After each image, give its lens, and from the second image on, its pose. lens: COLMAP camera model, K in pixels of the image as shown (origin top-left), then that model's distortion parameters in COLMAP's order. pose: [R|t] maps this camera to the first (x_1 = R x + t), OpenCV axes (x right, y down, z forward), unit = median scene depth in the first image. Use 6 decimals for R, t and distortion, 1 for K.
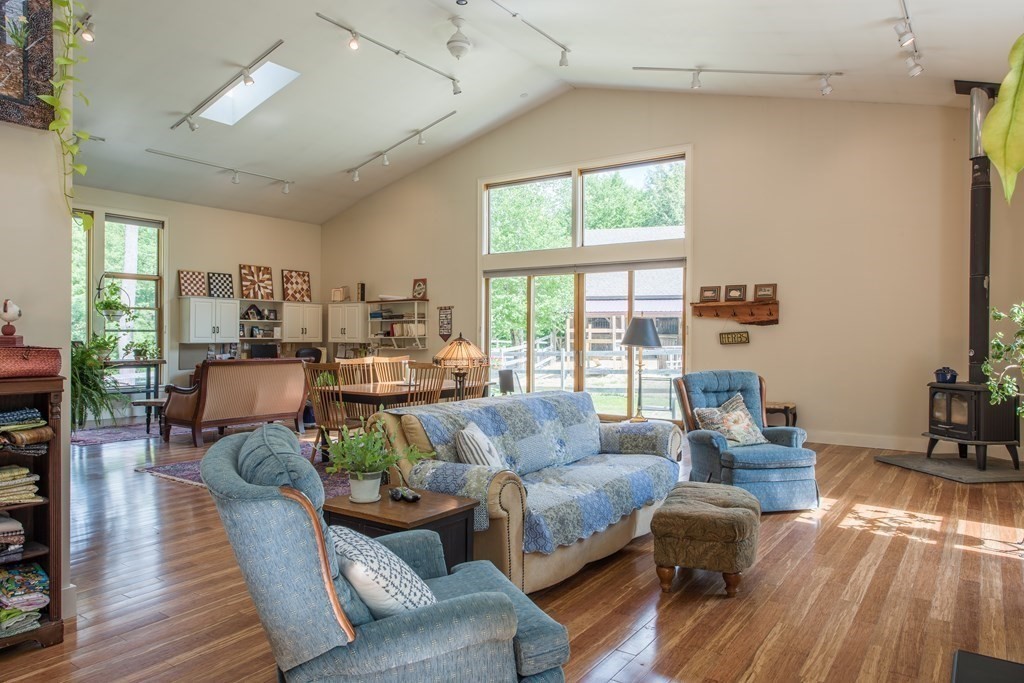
lens RADIAL K [[676.1, 0, 512.0], [0, 676.1, 341.5], [0, 0, 1]] dist [-0.001401, 0.001432]
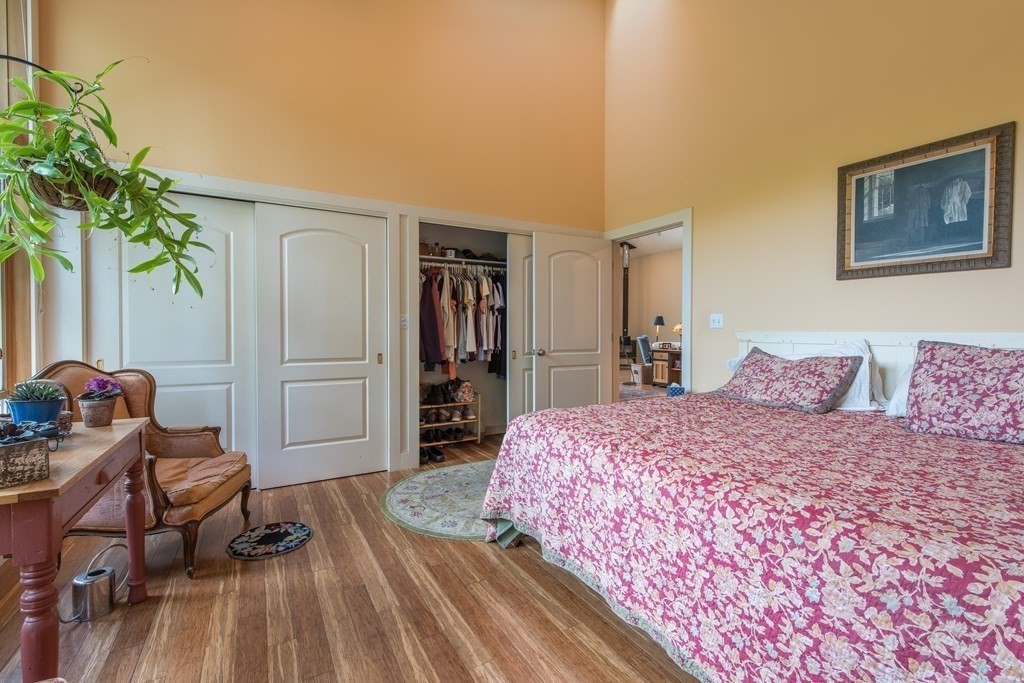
lens RADIAL K [[461.2, 0, 512.0], [0, 461.2, 341.5], [0, 0, 1]] dist [-0.007604, -0.003966]
pose [[0.426986, -0.019230, 0.904054, -0.822042], [0.007700, 0.999815, 0.017630, 0.014456], [-0.904226, -0.000567, 0.427055, 0.325313]]
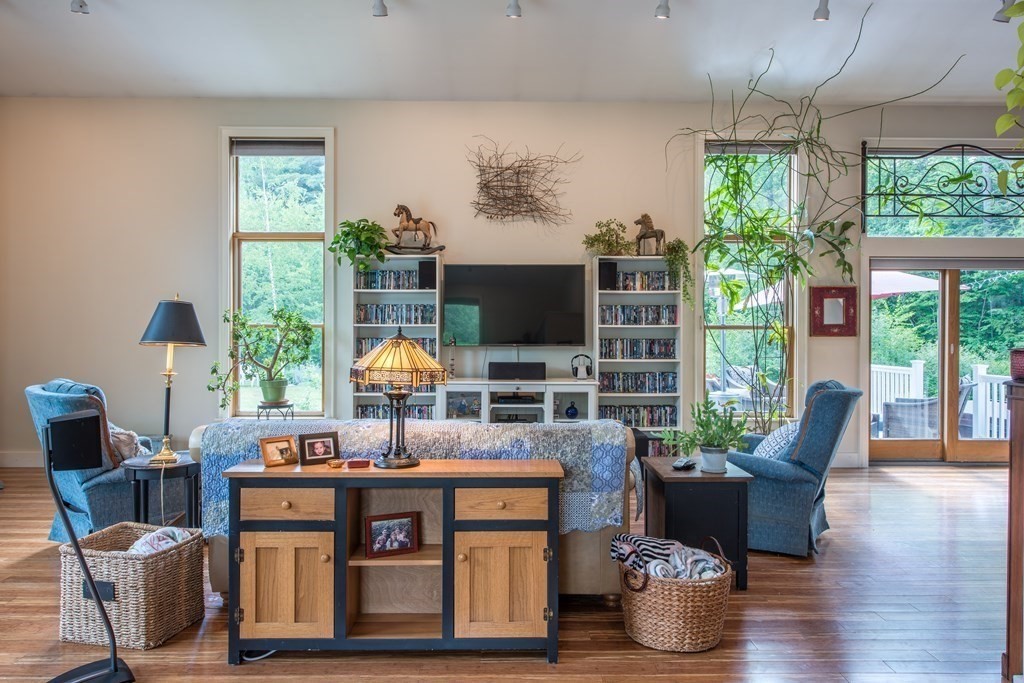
lens RADIAL K [[676.1, 0, 512.0], [0, 676.1, 341.5], [0, 0, 1]] dist [-0.001401, 0.001432]
pose [[-0.593960, -0.014065, 0.804372, -0.246412], [0.000289, 0.999843, 0.017696, -0.003939], [-0.804495, 0.010743, -0.593863, 0.500924]]
